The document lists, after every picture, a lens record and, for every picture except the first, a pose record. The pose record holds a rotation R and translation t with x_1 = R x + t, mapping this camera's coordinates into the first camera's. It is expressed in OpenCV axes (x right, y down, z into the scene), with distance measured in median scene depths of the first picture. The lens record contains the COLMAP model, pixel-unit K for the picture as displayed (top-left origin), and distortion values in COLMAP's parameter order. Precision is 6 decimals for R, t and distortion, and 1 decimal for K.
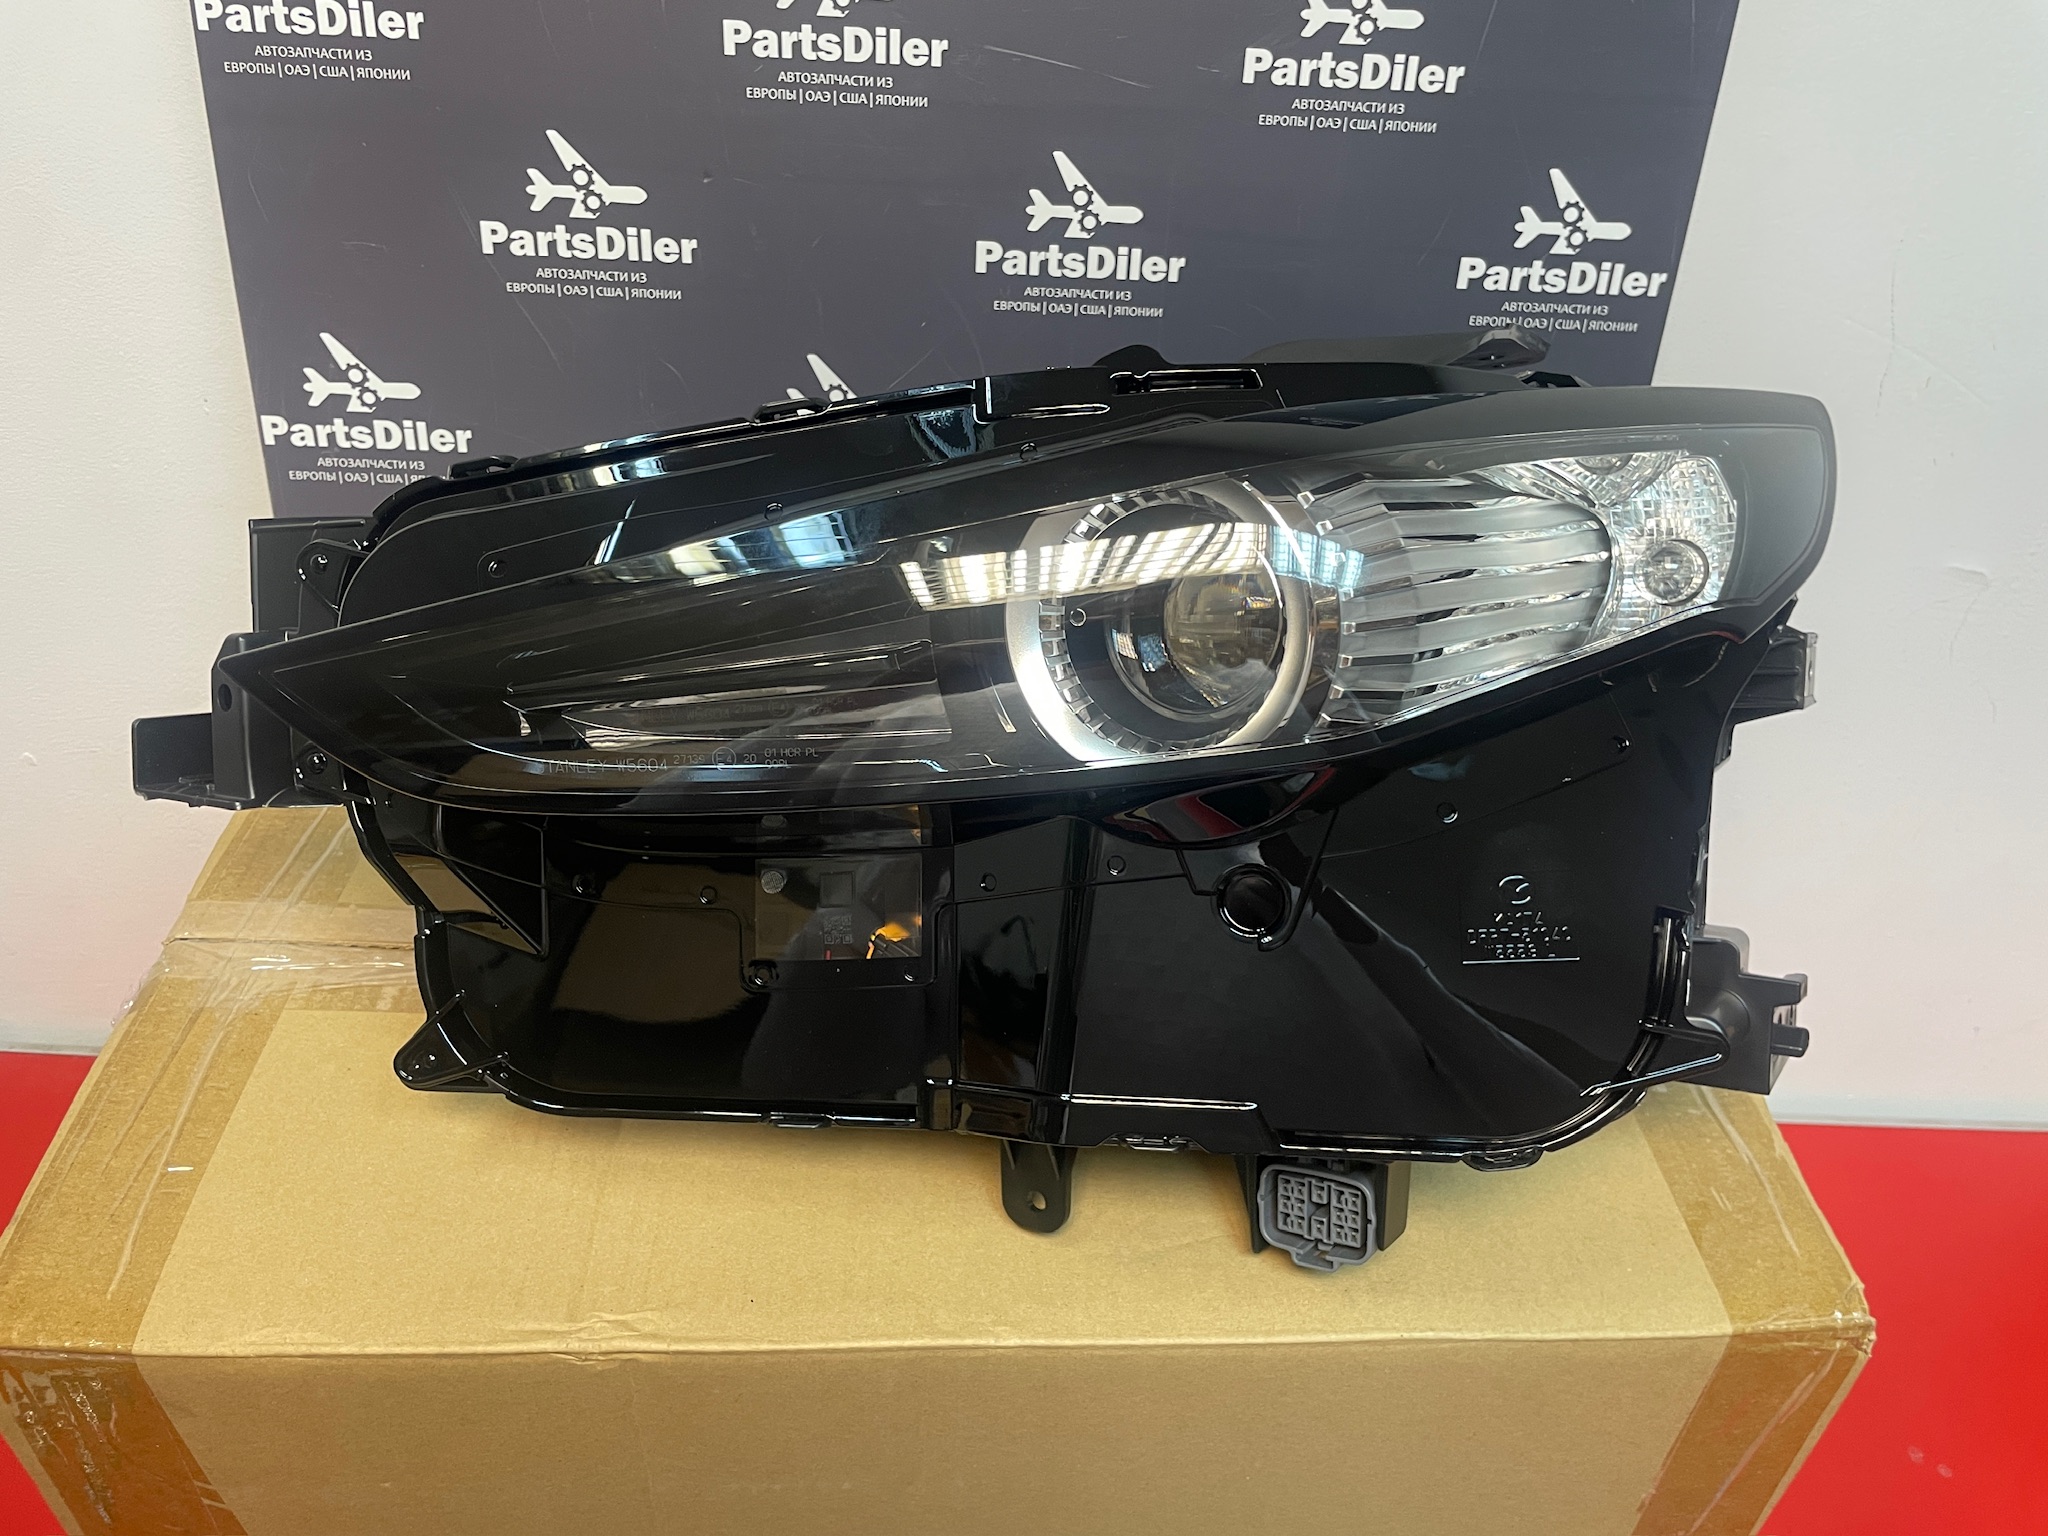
lens RADIAL K [[1624.1, 0, 1041.2], [0, 1624.1, 742.5], [0, 0, 1]] dist [0.054880, -0.107005]
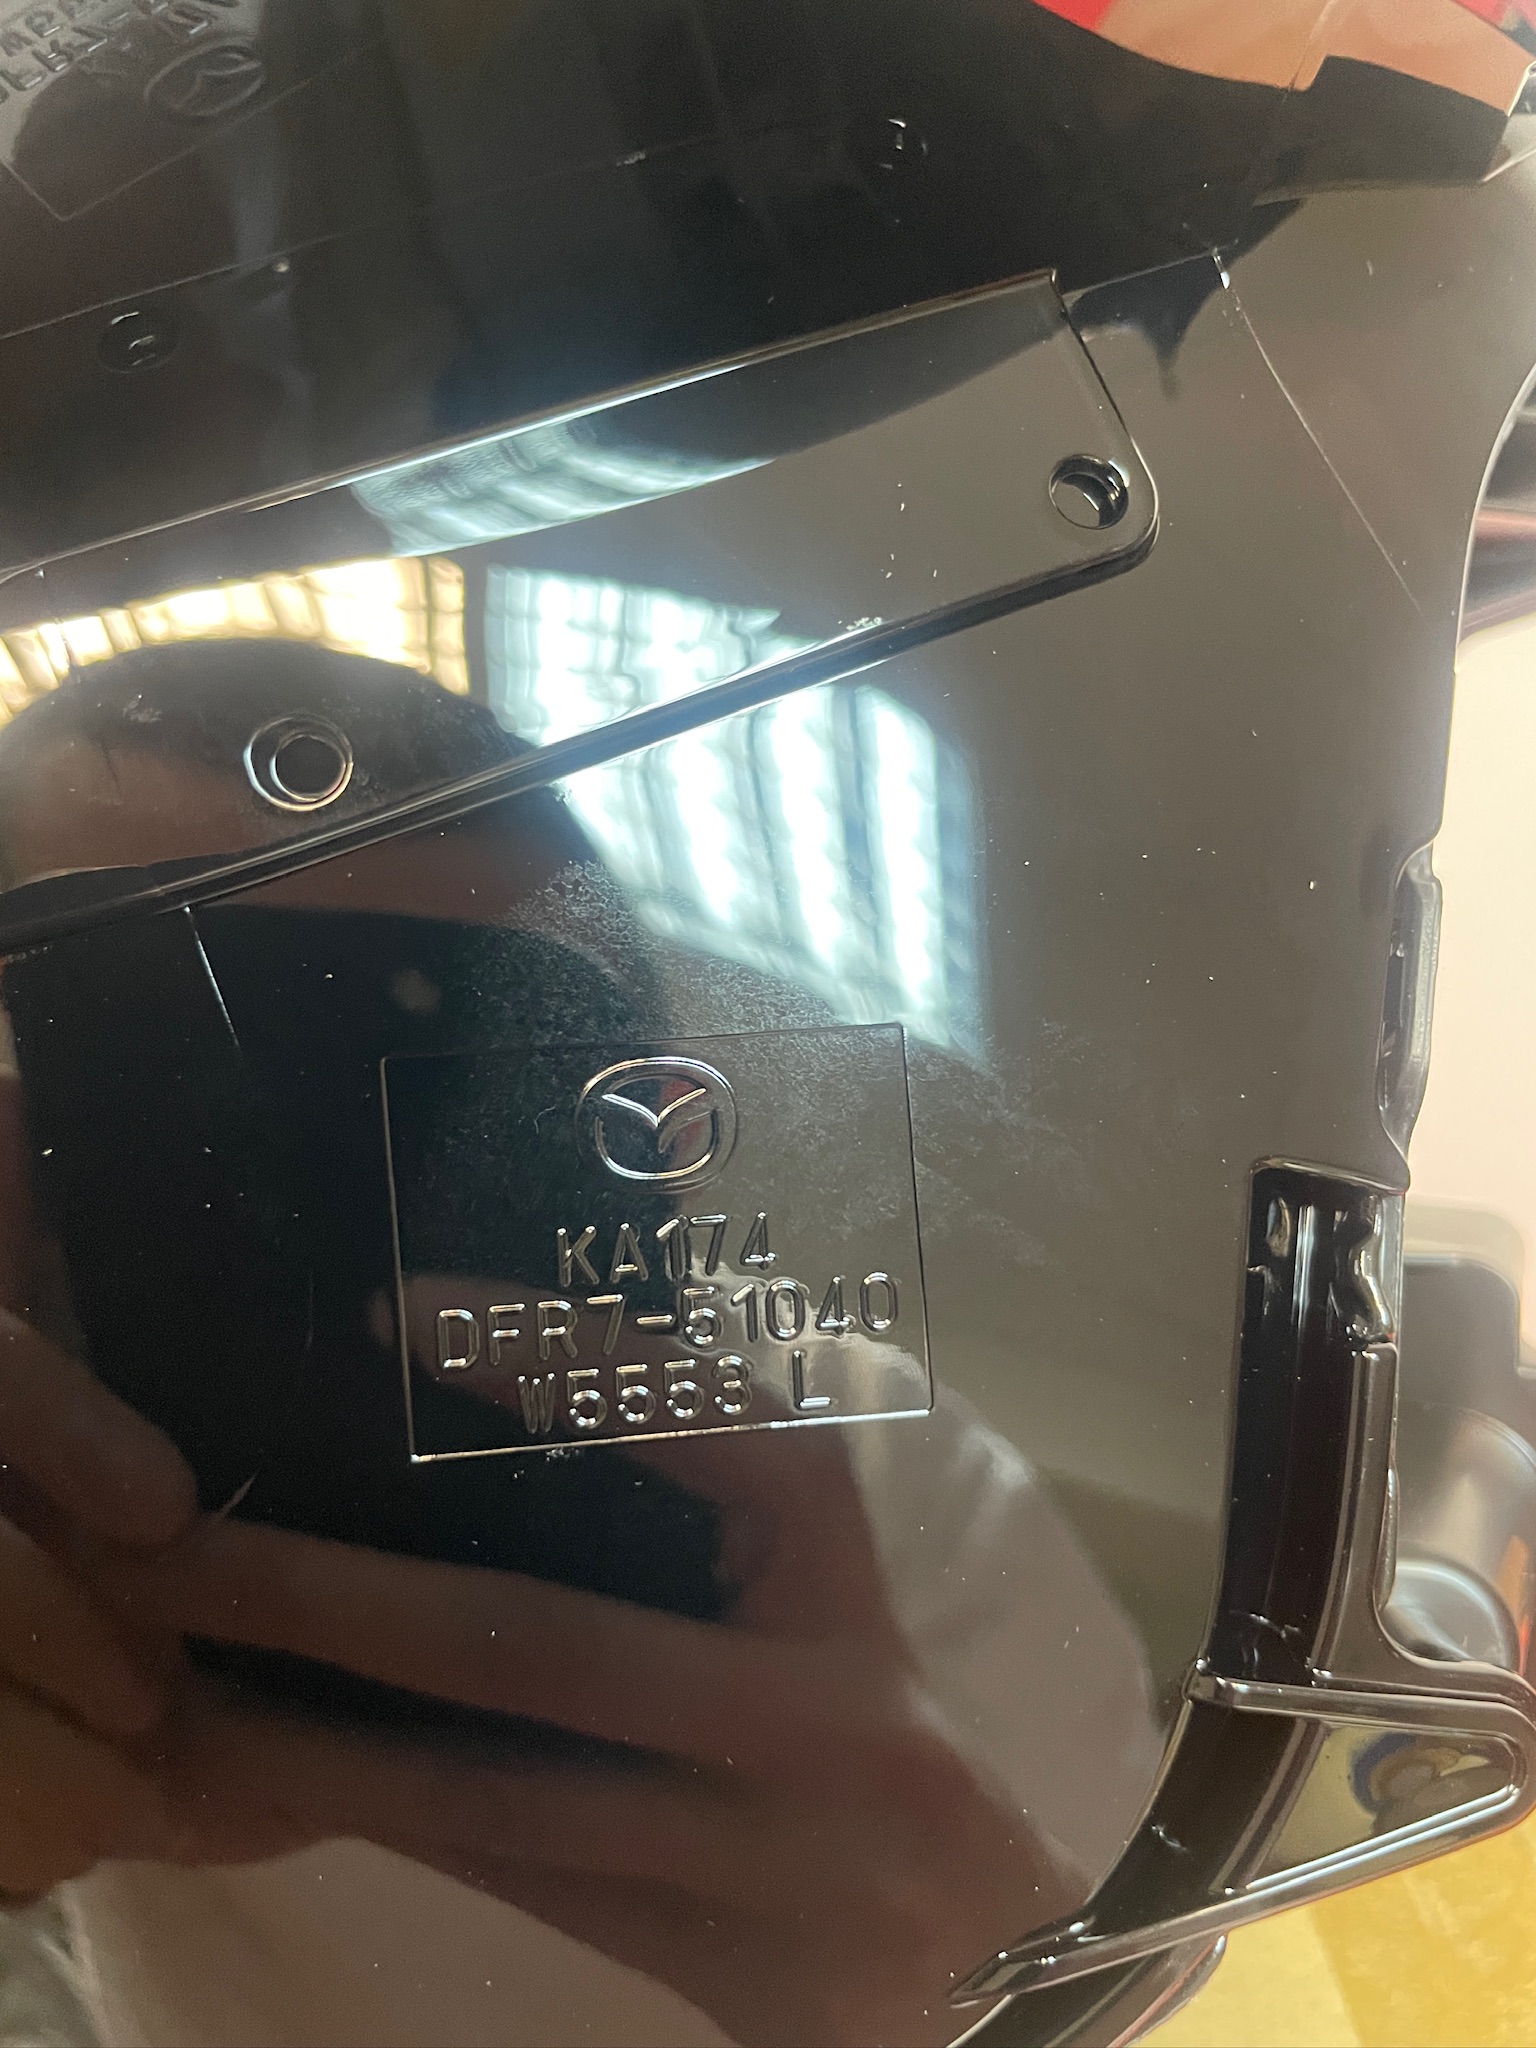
lens RADIAL K [[1624.1, 0, 766.6], [0, 1624.1, 1022.1], [0, 0, 1]] dist [0.054880, -0.107005]
pose [[0.995978, -0.033069, 0.083267, 0.244550], [0.031181, 0.999229, 0.023876, 0.060971], [-0.083992, -0.021184, 0.996241, 0.657627]]
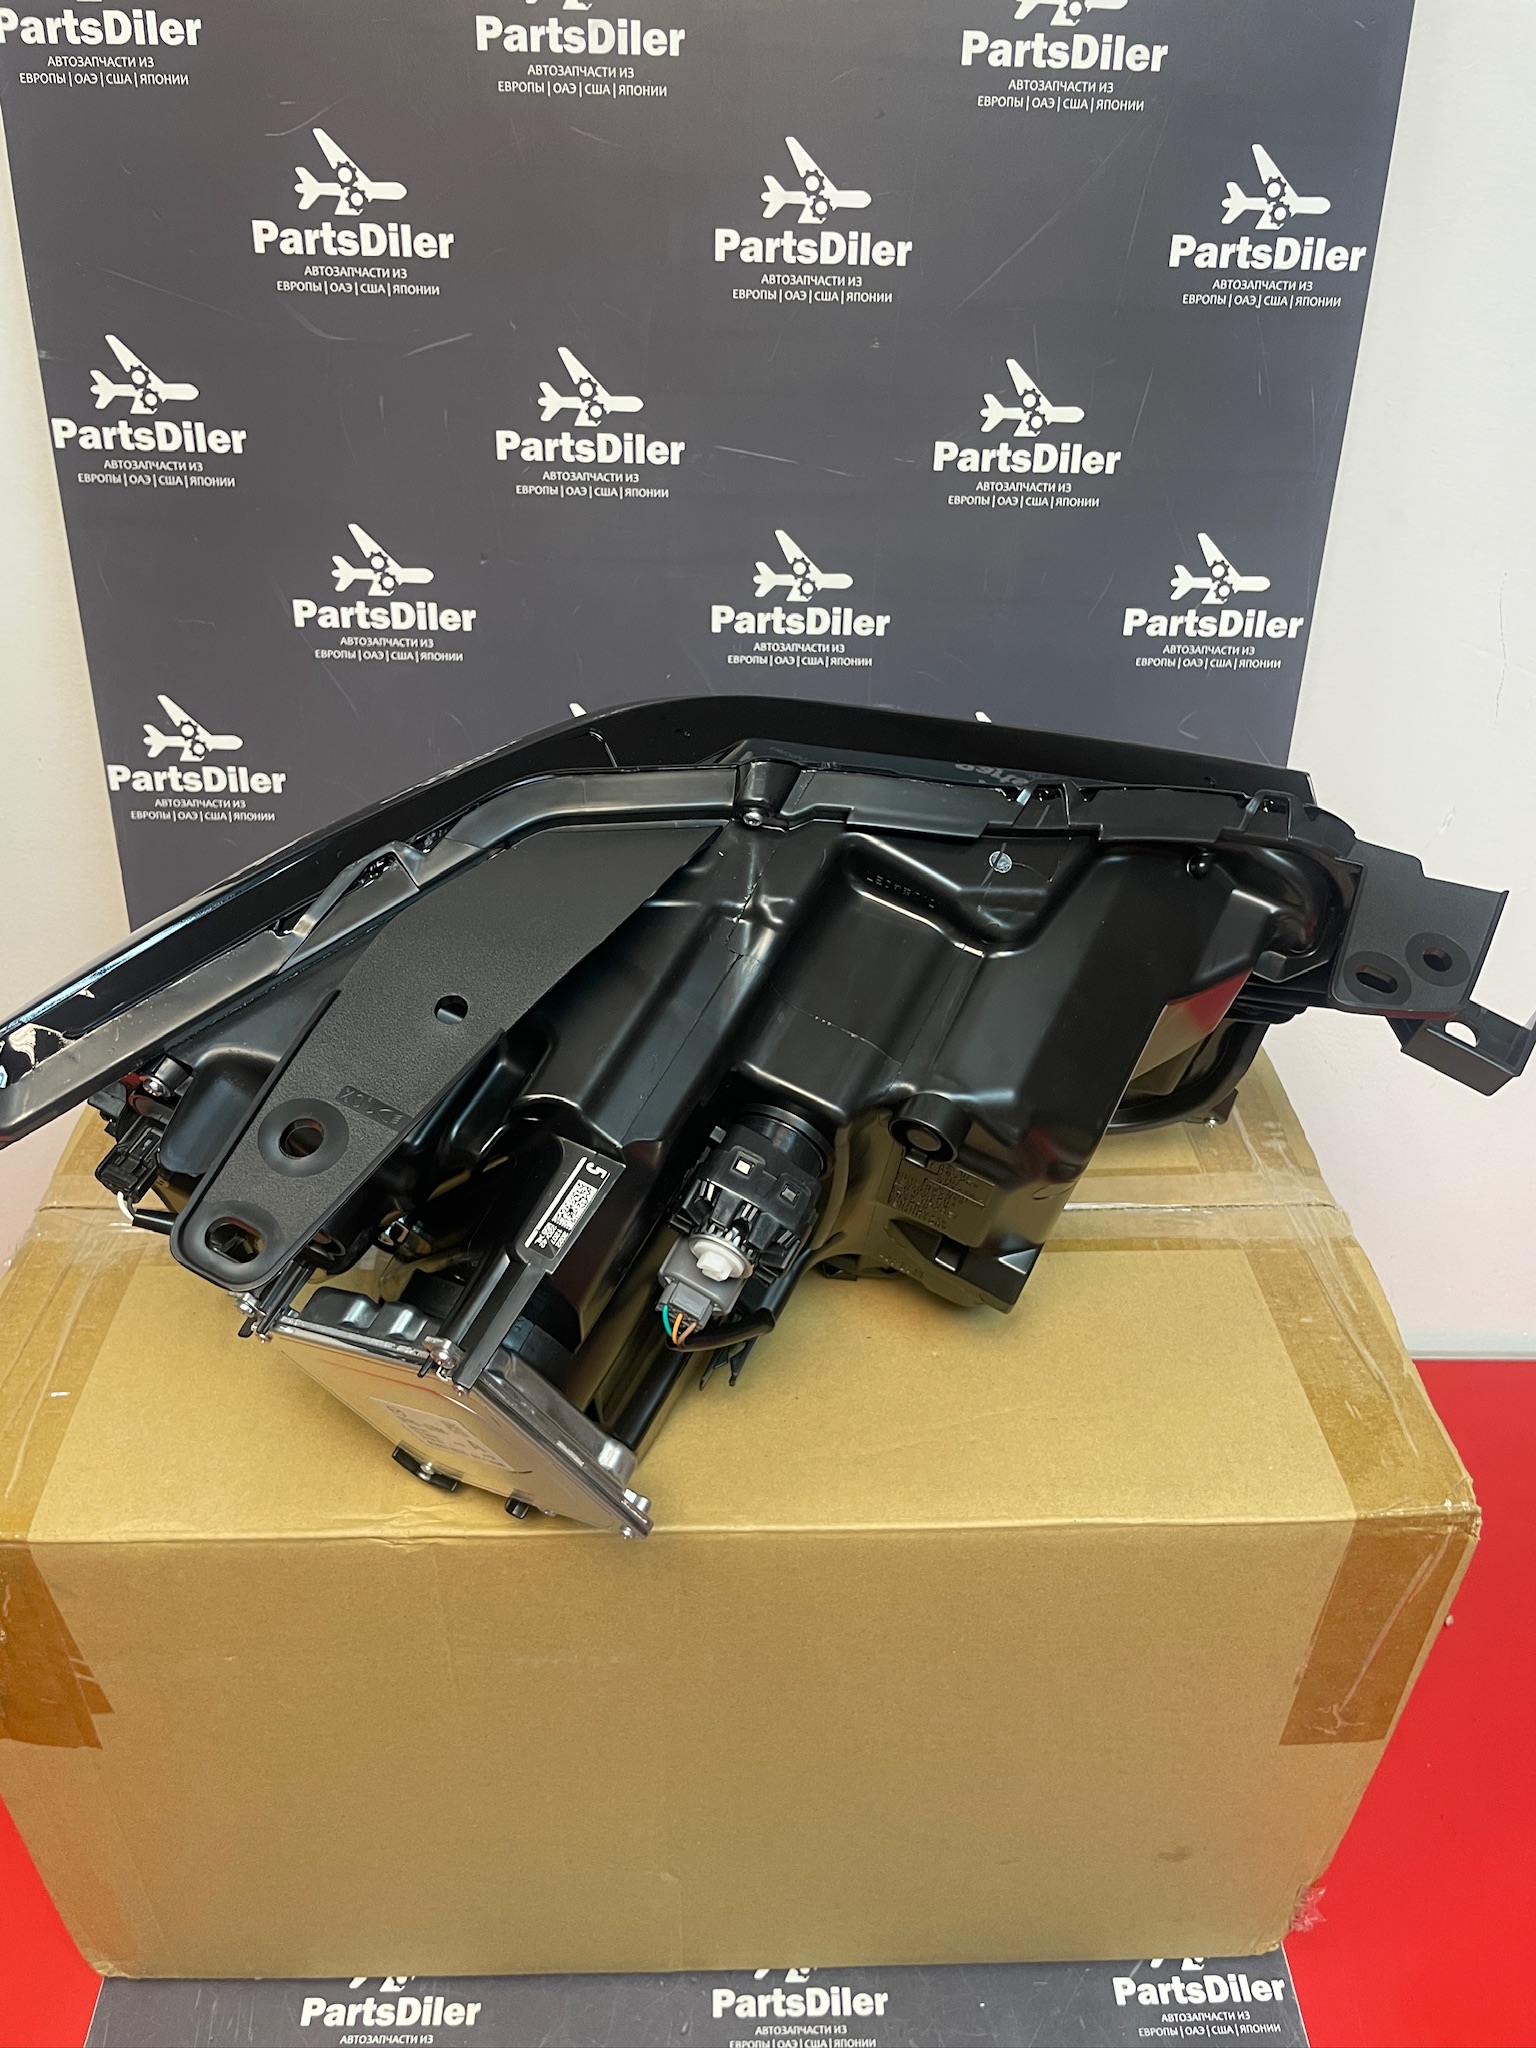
lens RADIAL K [[1624.1, 0, 763.3], [0, 1624.1, 984.4], [0, 0, 1]] dist [0.054880, -0.107005]
pose [[0.999483, -0.017513, -0.026947, 0.030409], [0.016560, 0.999243, -0.035212, 0.008988], [0.027543, 0.034748, 0.999016, -0.201100]]
